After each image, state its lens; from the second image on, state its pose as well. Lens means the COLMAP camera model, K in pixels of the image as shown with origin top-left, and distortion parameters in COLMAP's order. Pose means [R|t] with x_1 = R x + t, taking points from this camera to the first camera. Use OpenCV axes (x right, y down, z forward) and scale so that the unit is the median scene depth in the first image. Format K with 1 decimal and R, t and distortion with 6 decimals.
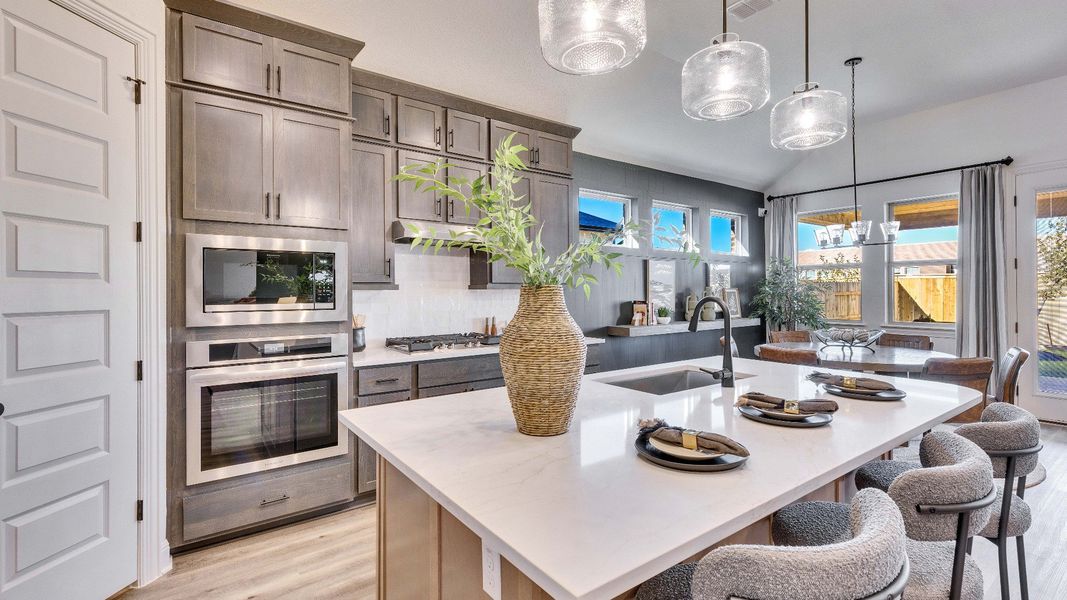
lens RADIAL K [[481.4, 0, 537.7], [0, 481.4, 297.3], [0, 0, 1]] dist [0.003500, -0.000297]
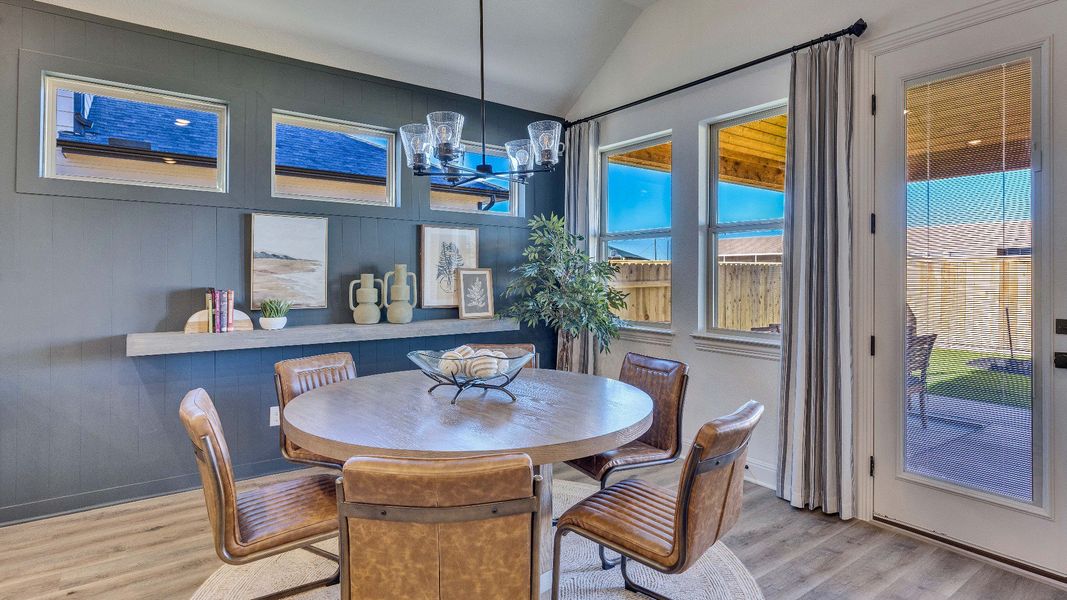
lens RADIAL K [[551.9, 0, 539.6], [0, 551.9, 275.8], [0, 0, 1]] dist [0.003009, 0.000571]
pose [[0.999954, 0.008566, -0.004241, 0.768364], [-0.008621, 0.999874, -0.013352, -0.000792], [0.004126, 0.013388, 0.999902, 0.485571]]
